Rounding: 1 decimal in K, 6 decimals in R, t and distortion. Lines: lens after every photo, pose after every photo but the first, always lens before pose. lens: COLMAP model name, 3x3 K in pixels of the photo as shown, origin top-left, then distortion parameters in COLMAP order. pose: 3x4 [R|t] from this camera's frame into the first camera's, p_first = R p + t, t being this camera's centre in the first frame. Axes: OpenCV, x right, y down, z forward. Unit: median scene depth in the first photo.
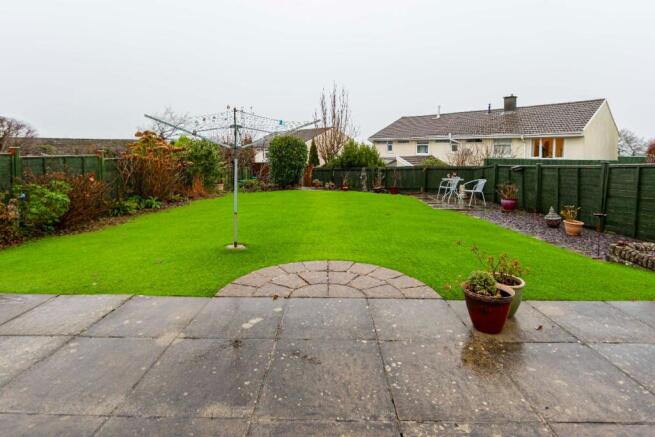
lens RADIAL K [[334.7, 0, 321.1], [0, 334.7, 159.0], [0, 0, 1]] dist [-0.002193, -0.000320]
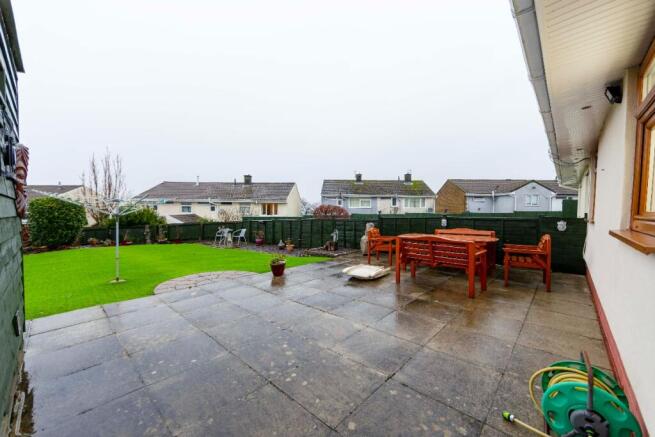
lens RADIAL K [[265.6, 0, 327.5], [0, 265.6, 218.5], [0, 0, 1]] dist [-0.019593, -0.000051]
pose [[0.672465, -0.023706, 0.739749, -0.133402], [0.014968, 0.999718, 0.018430, -0.006633], [-0.739977, -0.001321, 0.672631, -0.131066]]
